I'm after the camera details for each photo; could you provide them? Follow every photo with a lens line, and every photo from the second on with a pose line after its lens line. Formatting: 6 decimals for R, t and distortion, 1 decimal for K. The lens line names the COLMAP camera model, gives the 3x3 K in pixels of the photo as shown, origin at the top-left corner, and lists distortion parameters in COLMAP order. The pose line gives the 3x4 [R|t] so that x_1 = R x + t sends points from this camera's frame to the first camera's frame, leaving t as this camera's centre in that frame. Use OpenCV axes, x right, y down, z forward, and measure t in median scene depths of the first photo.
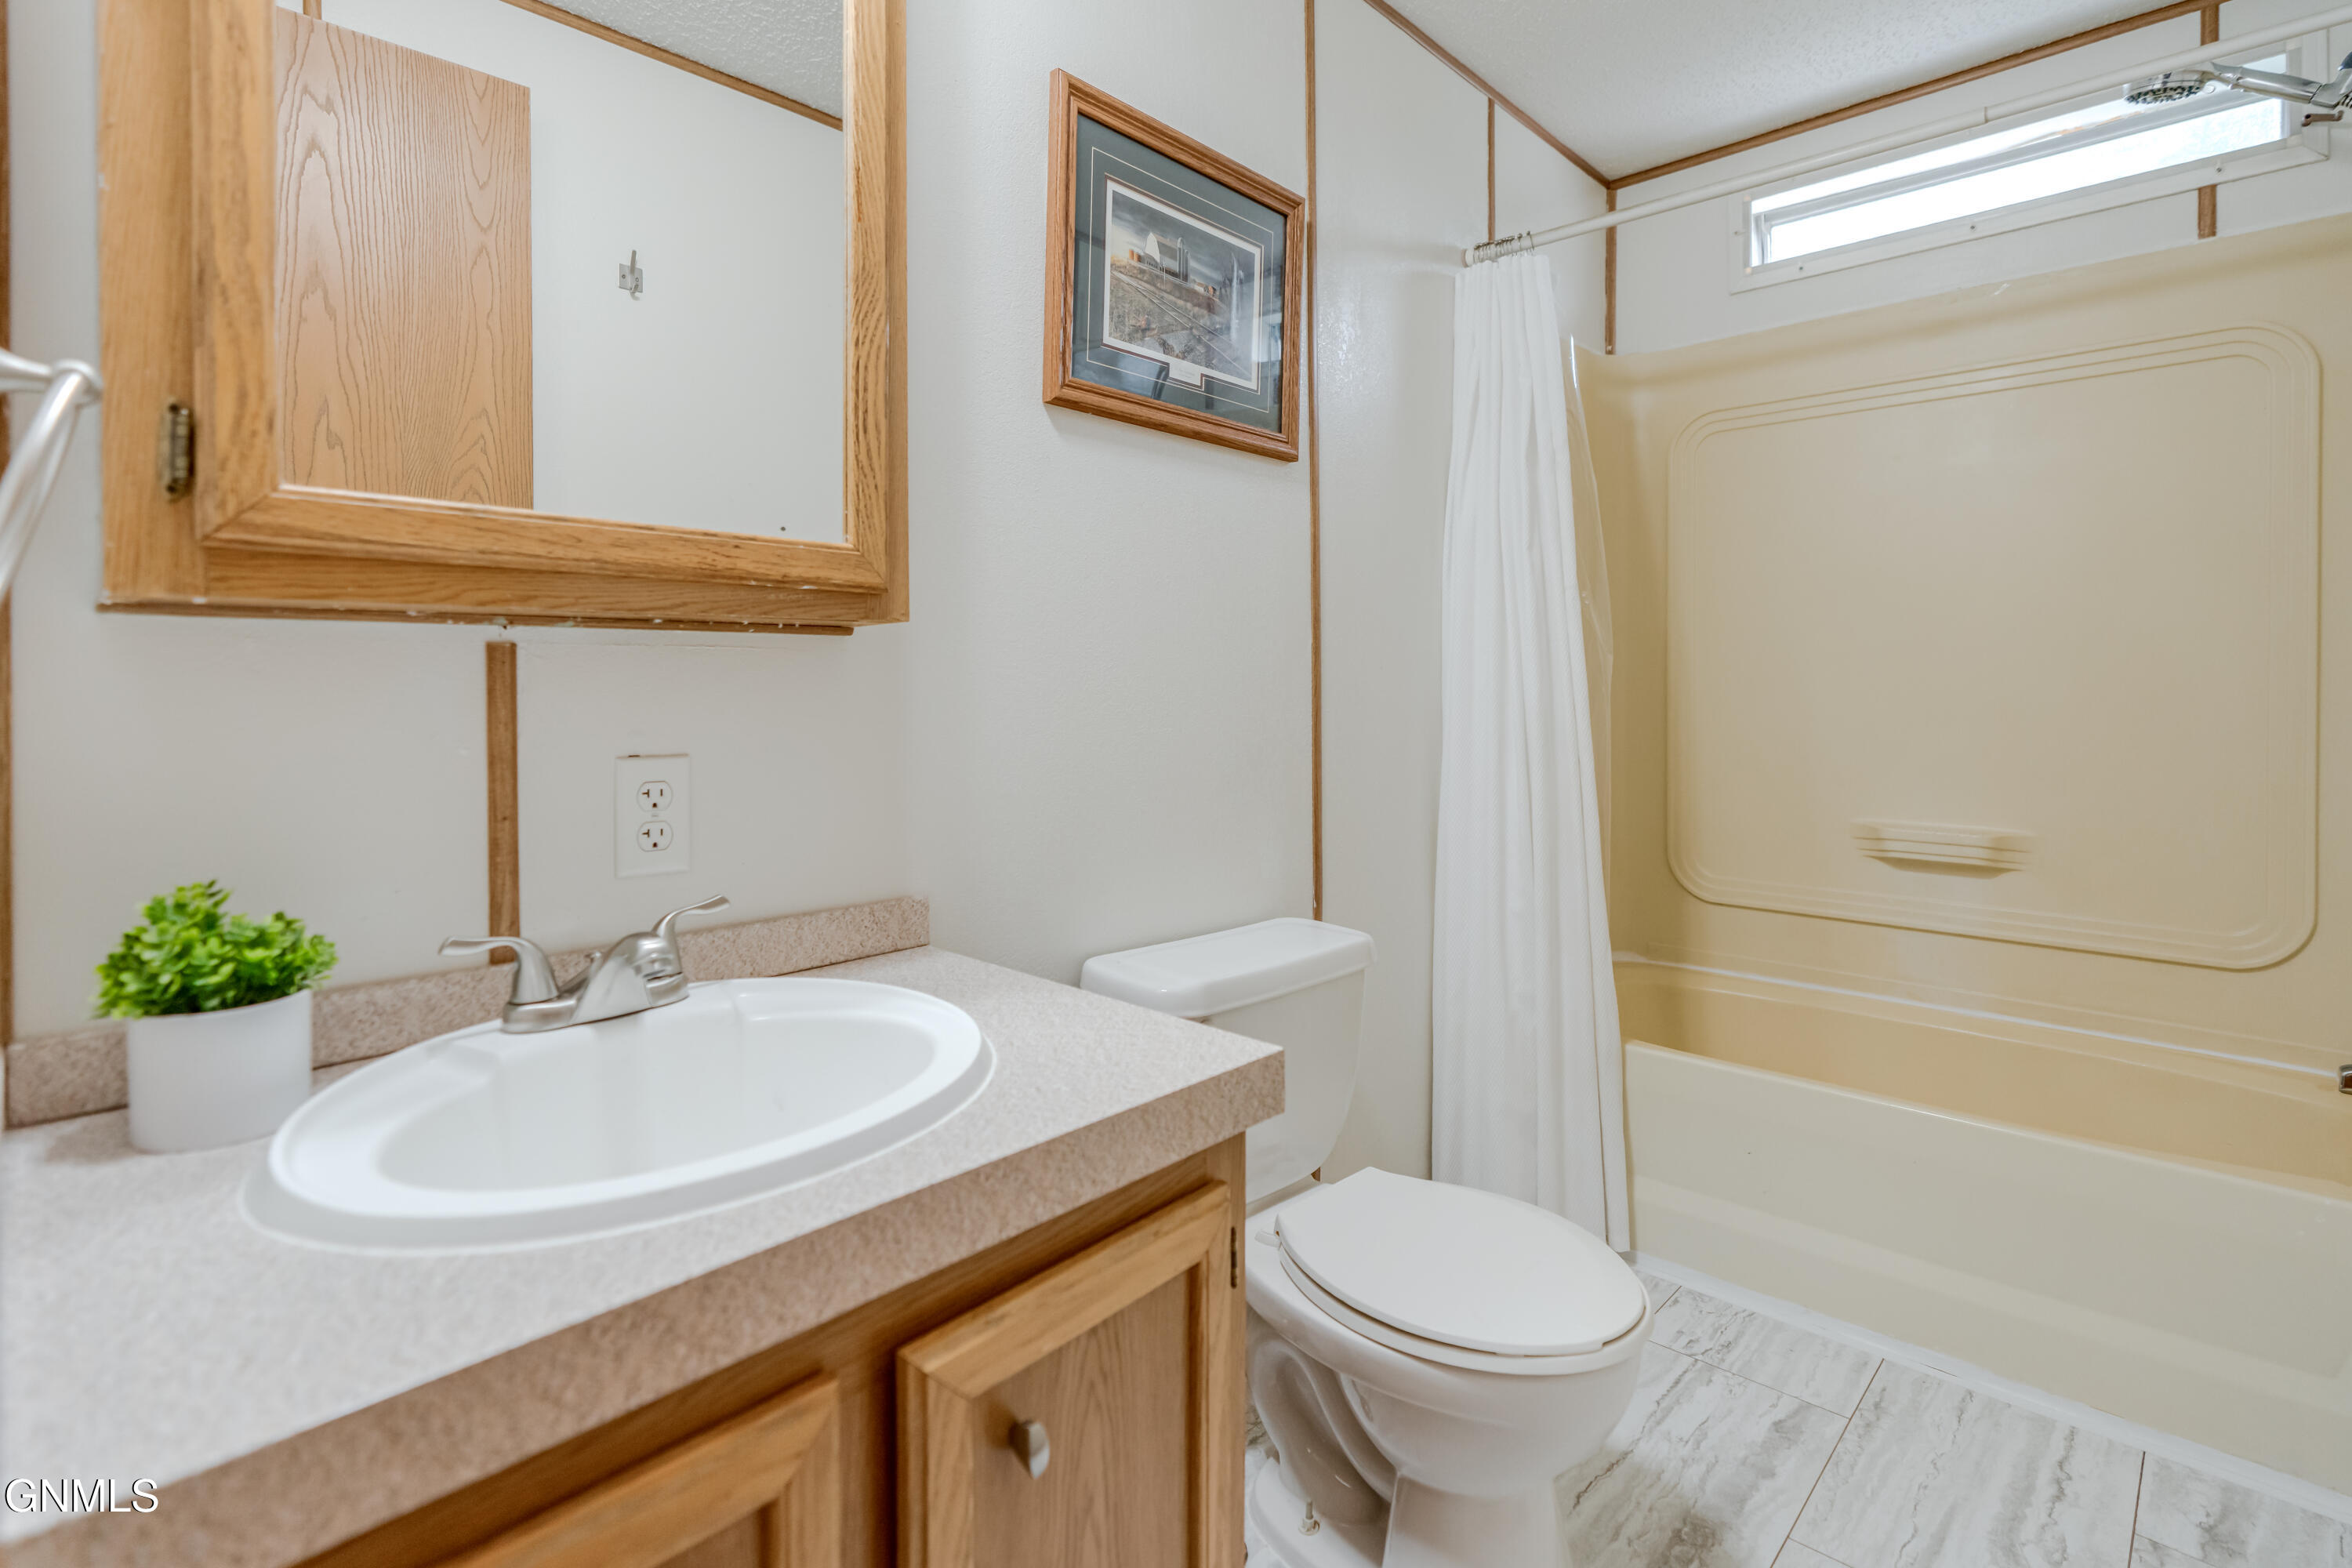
lens RADIAL K [[1115.2, 0, 1182.6], [0, 1115.2, 649.2], [0, 0, 1]] dist [-0.012173, 0.005159]
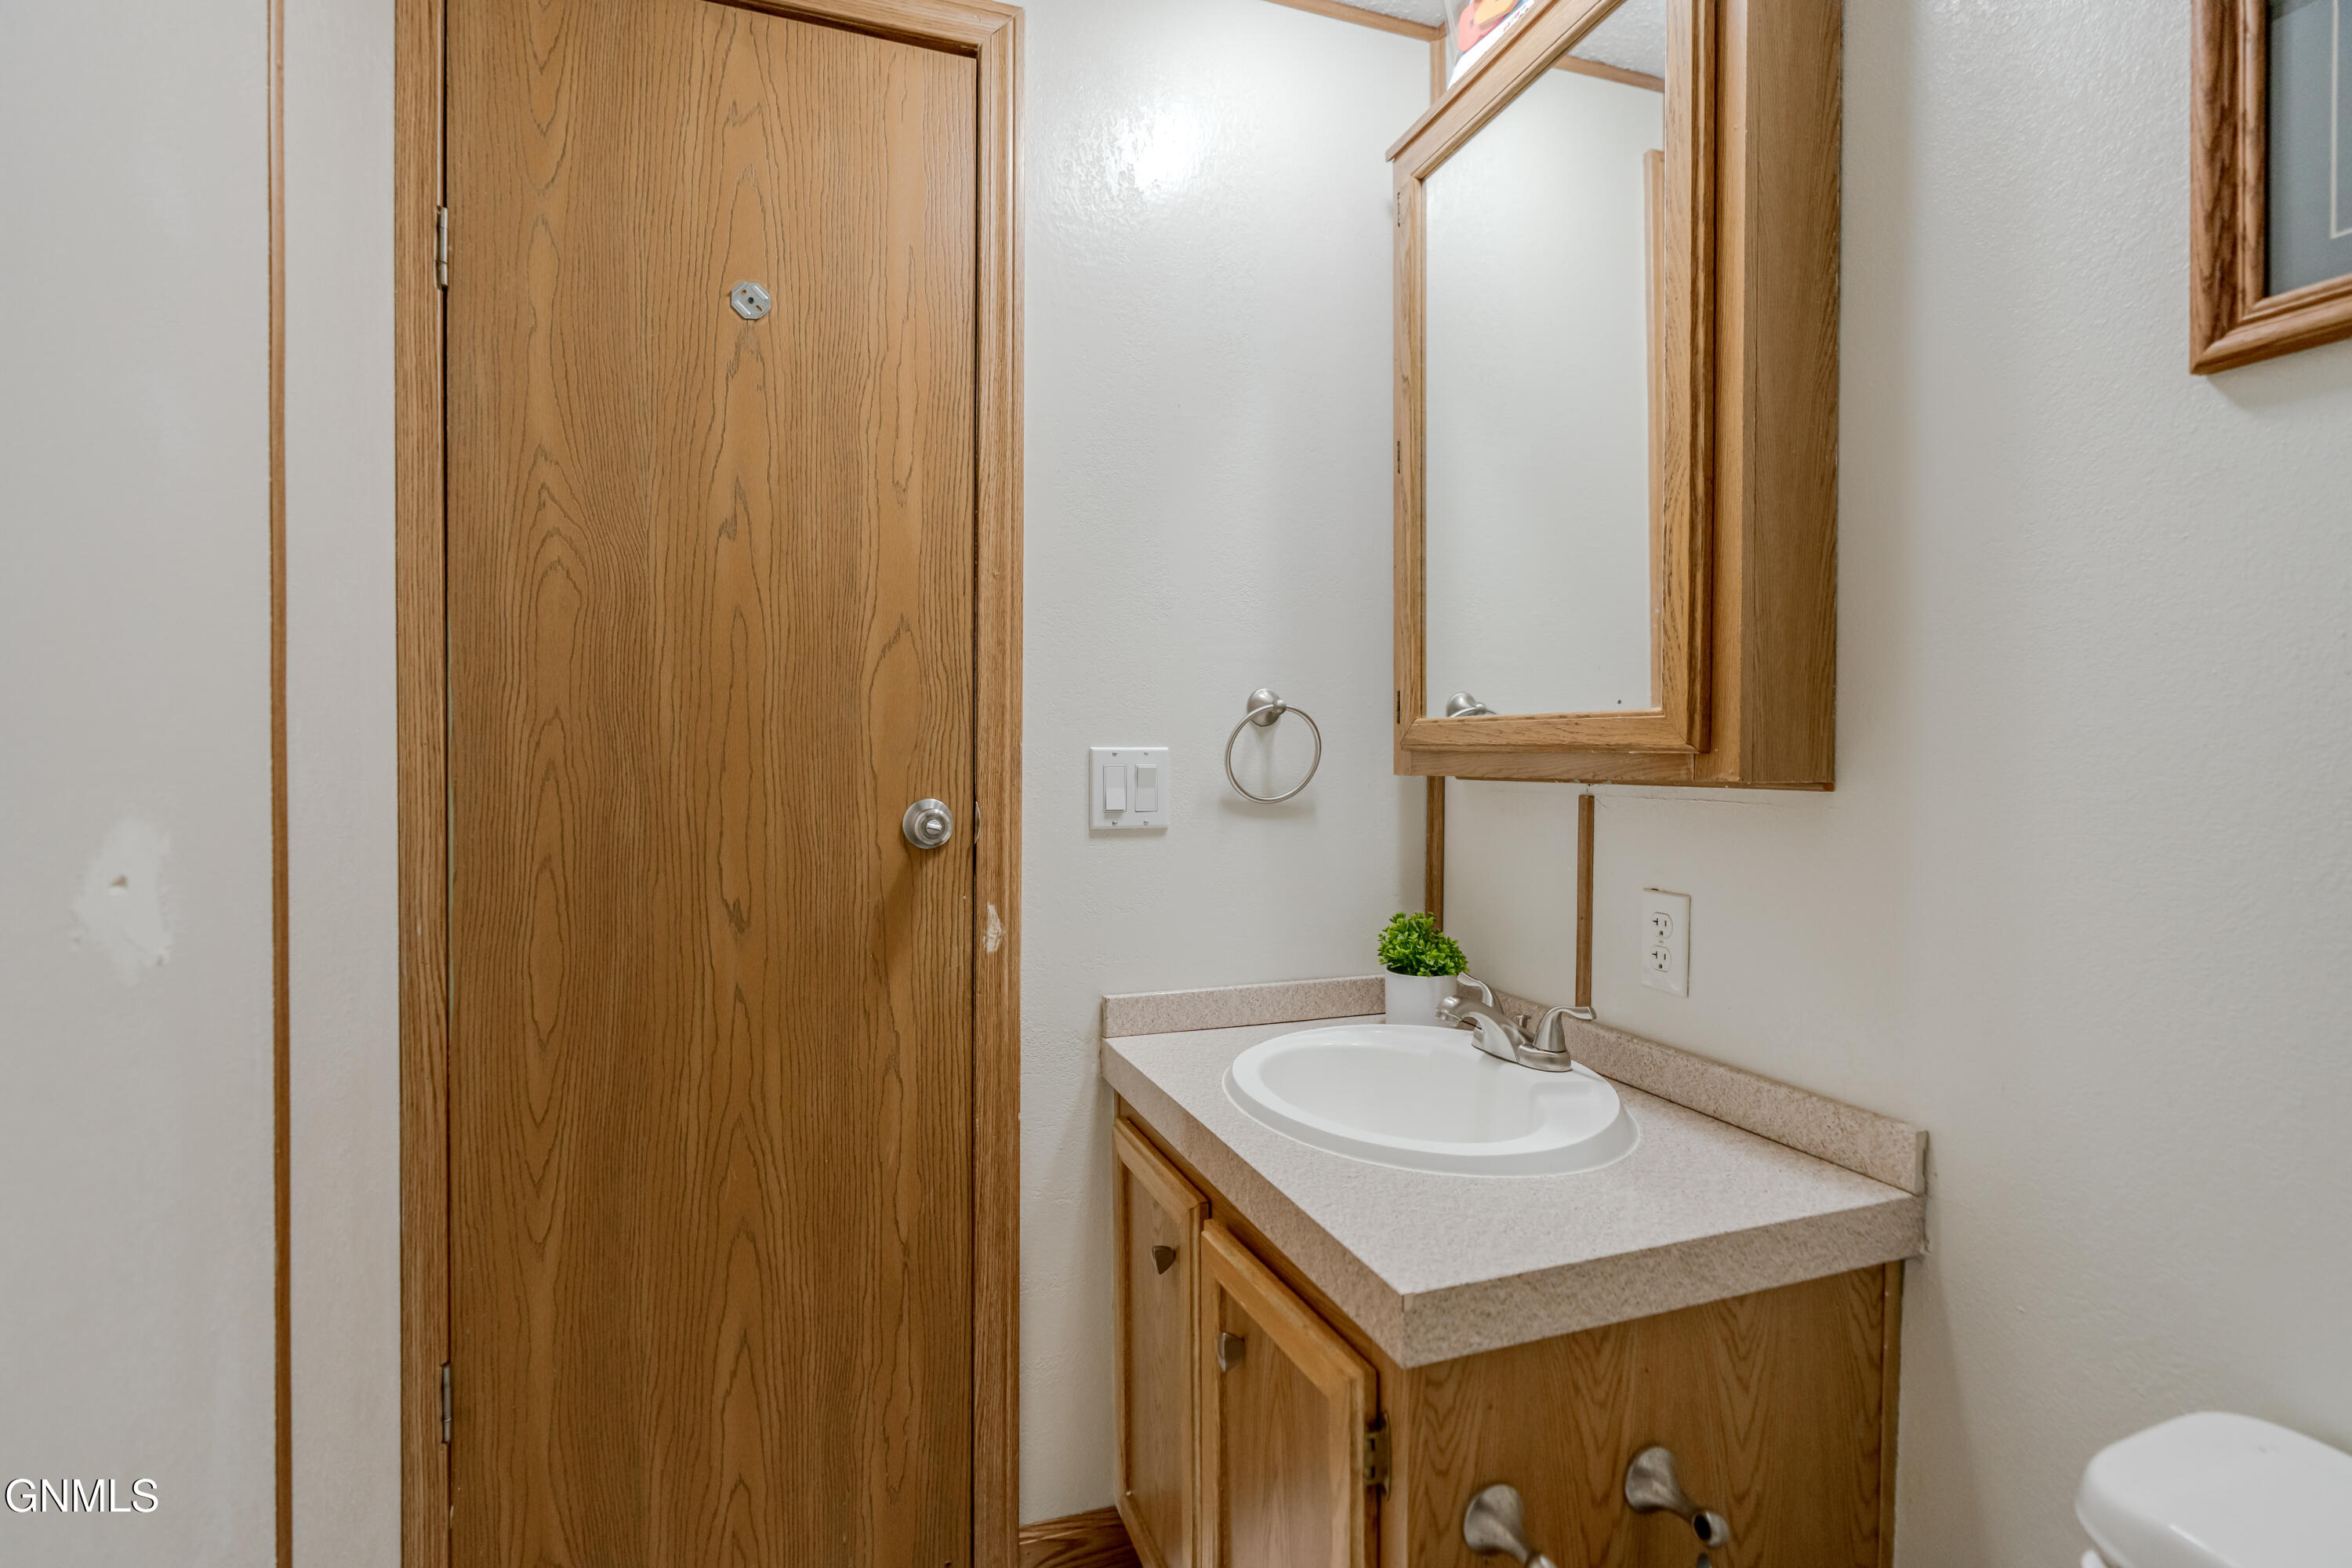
lens RADIAL K [[1080.7, 0, 1114.8], [0, 1080.7, 738.2], [0, 0, 1]] dist [-0.014084, 0.005362]
pose [[-0.465850, -0.005318, -0.884848, 0.857690], [0.034241, 0.999125, -0.024031, -0.063494], [0.884201, -0.041493, -0.465260, 1.072397]]
